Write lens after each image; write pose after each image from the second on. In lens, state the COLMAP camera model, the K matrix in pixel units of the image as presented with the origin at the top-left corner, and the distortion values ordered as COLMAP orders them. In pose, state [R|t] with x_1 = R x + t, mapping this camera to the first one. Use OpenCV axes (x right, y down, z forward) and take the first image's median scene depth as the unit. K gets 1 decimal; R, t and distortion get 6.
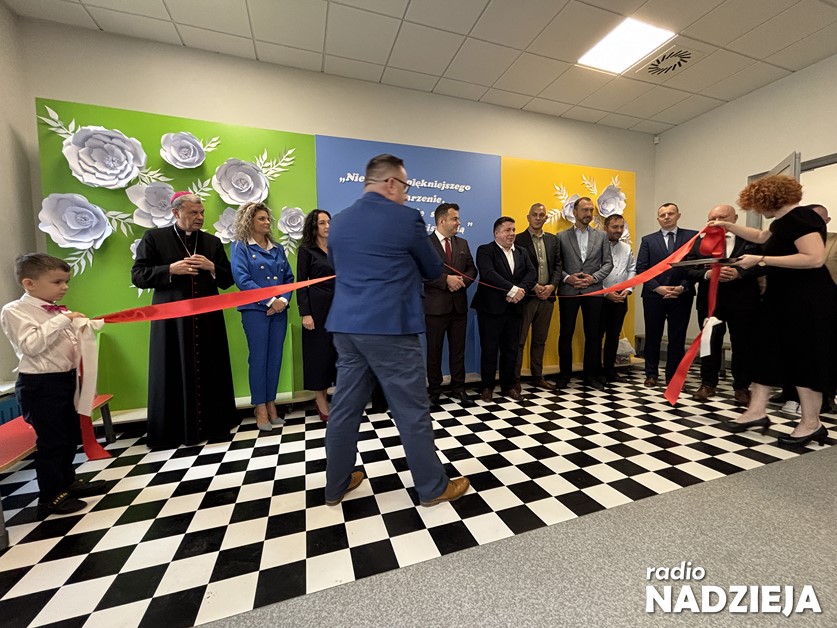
lens RADIAL K [[348.8, 0, 418.2], [0, 348.8, 317.2], [0, 0, 1]] dist [0.009436, -0.001846]
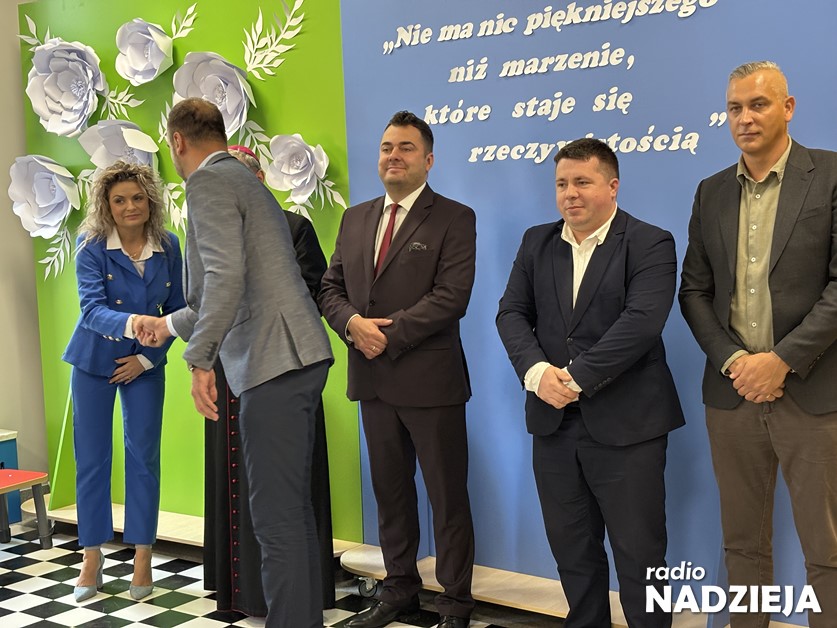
lens RADIAL K [[1309.5, 0, 399.8], [0, 1309.5, 316.5], [0, 0, 1]] dist [0.127173, 0.000000]
pose [[0.560566, 0.069107, -0.825221, 1.202009], [-0.040729, 0.997607, 0.055876, -0.193806], [0.827108, 0.002288, 0.562039, 0.188143]]
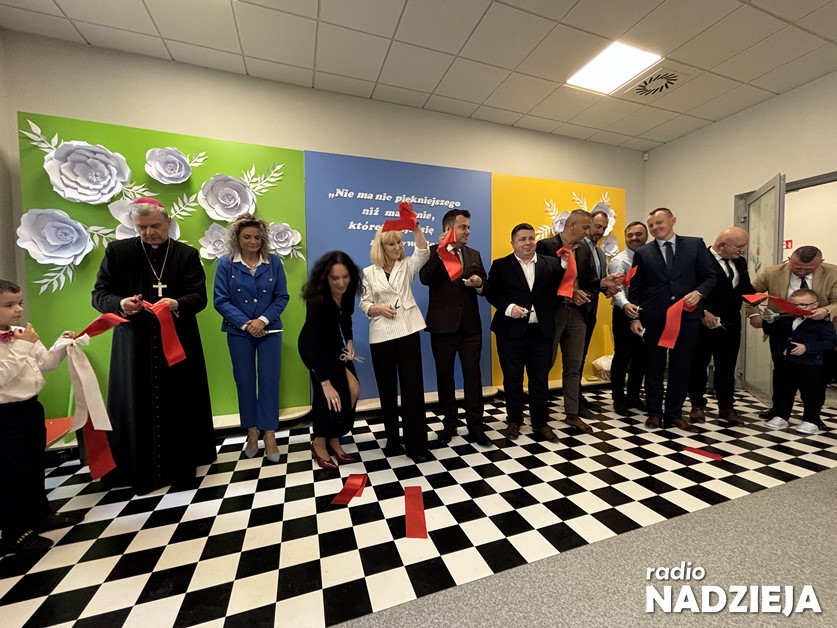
lens RADIAL K [[348.8, 0, 418.6], [0, 348.8, 317.1], [0, 0, 1]] dist [0.009436, -0.001846]
pose [[0.999888, 0.007608, 0.012859, 0.024127], [-0.007378, 0.999814, -0.017838, -0.035151], [-0.012992, 0.017741, 0.999758, 0.009196]]
